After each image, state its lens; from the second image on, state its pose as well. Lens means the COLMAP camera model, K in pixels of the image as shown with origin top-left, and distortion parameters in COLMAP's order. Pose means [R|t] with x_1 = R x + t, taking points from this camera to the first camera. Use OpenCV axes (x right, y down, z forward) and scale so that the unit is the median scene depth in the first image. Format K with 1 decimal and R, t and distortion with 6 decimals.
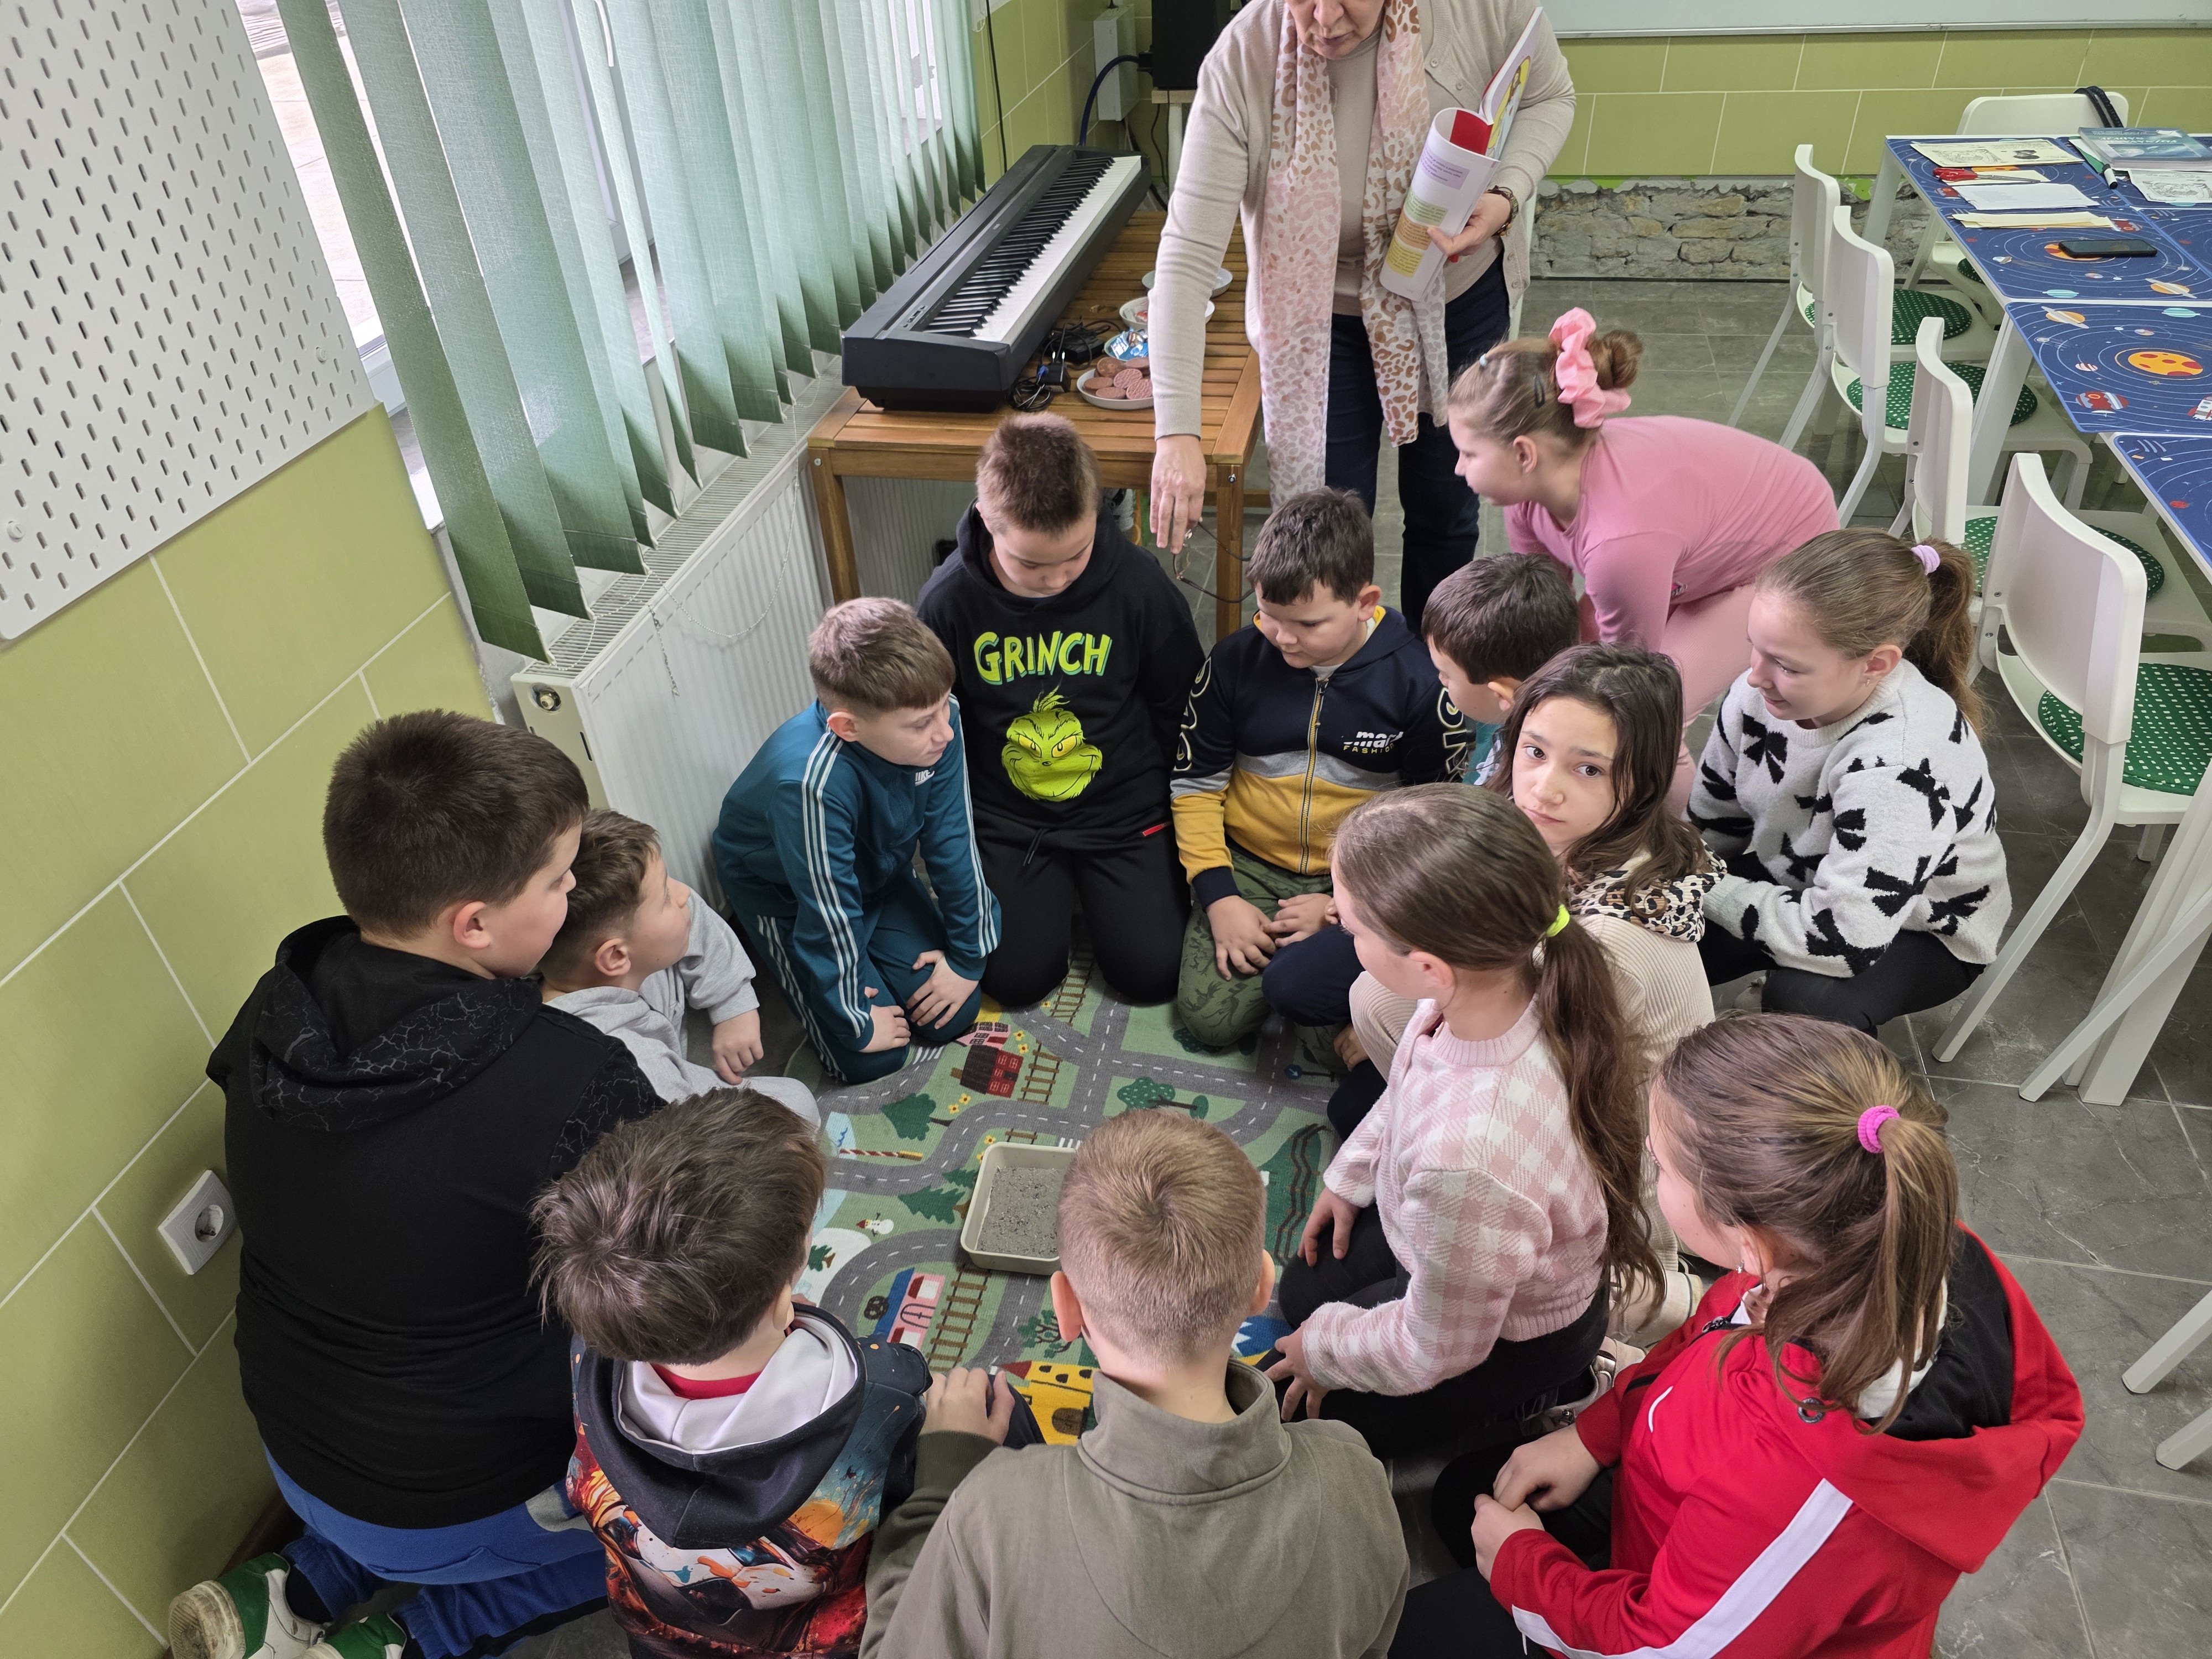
lens RADIAL K [[1484.6, 0, 1116.3], [0, 1484.6, 843.3], [0, 0, 1]] dist [0.050643, -0.044520]
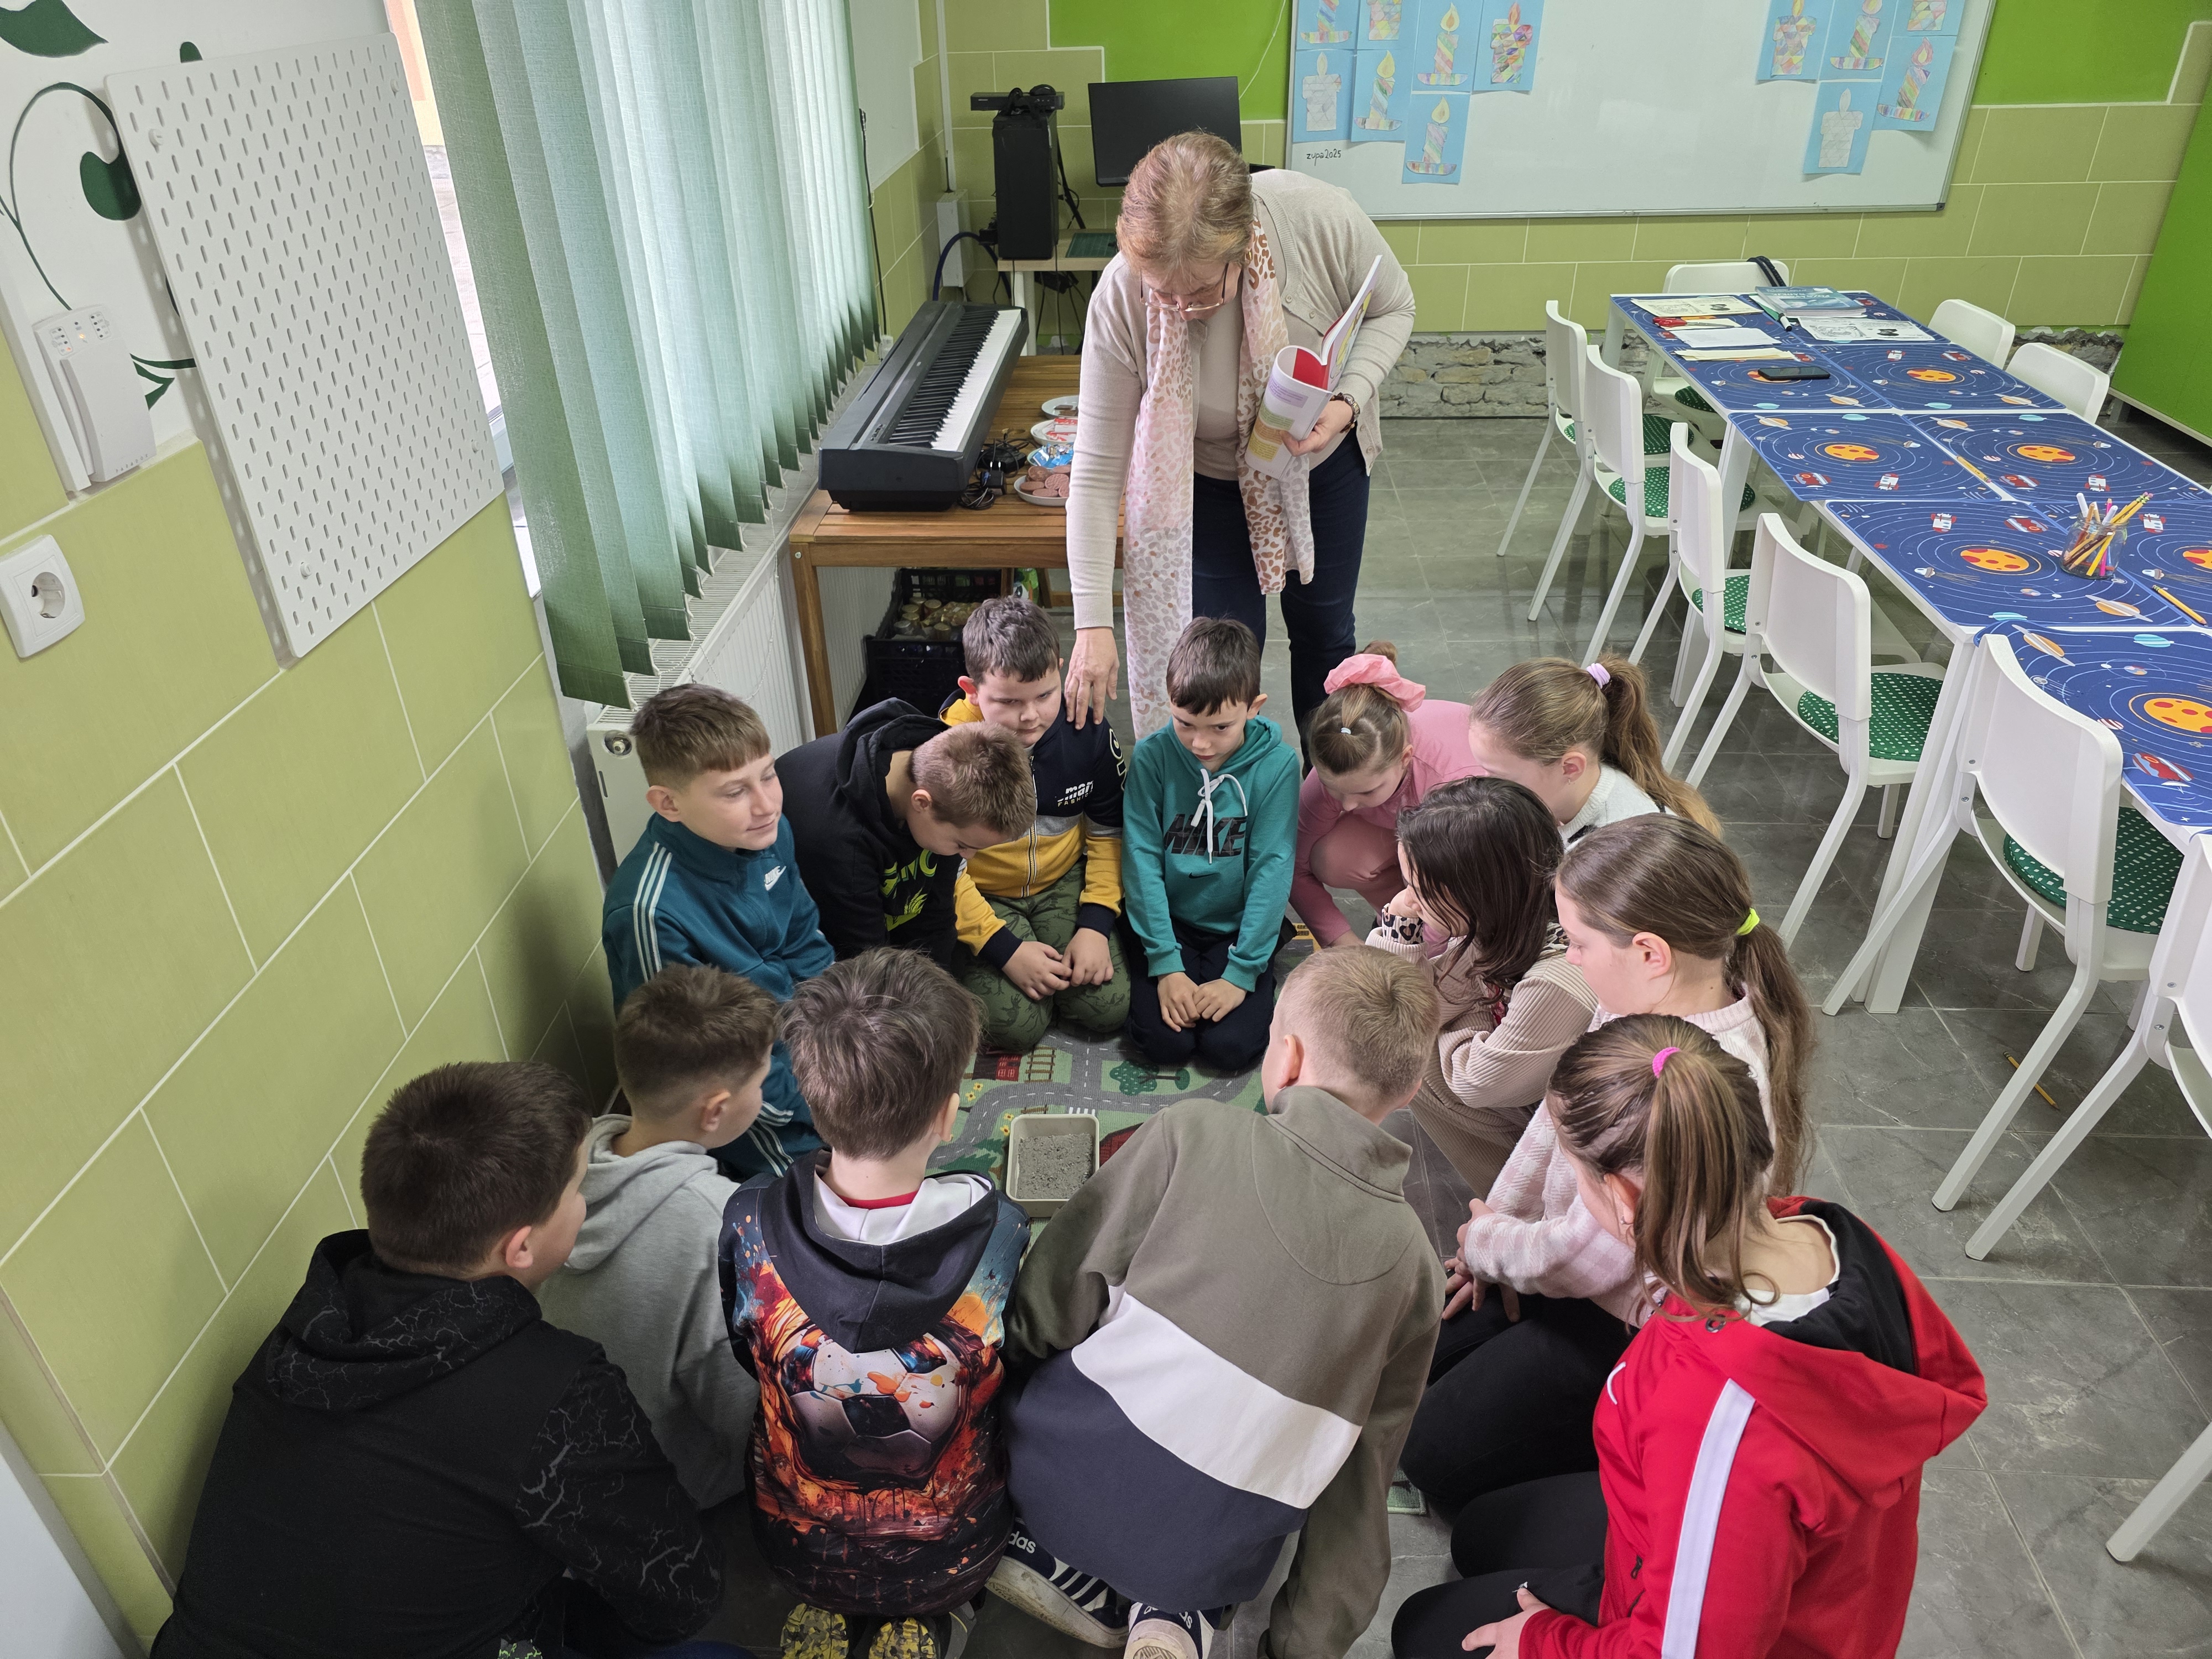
lens RADIAL K [[1484.6, 0, 1113.5], [0, 1484.6, 825.8], [0, 0, 1]] dist [0.050643, -0.044520]
pose [[0.987327, -0.055143, 0.148809, -0.140208], [0.071463, 0.991725, -0.106653, 0.091704], [-0.141696, 0.115936, 0.983098, -0.142739]]
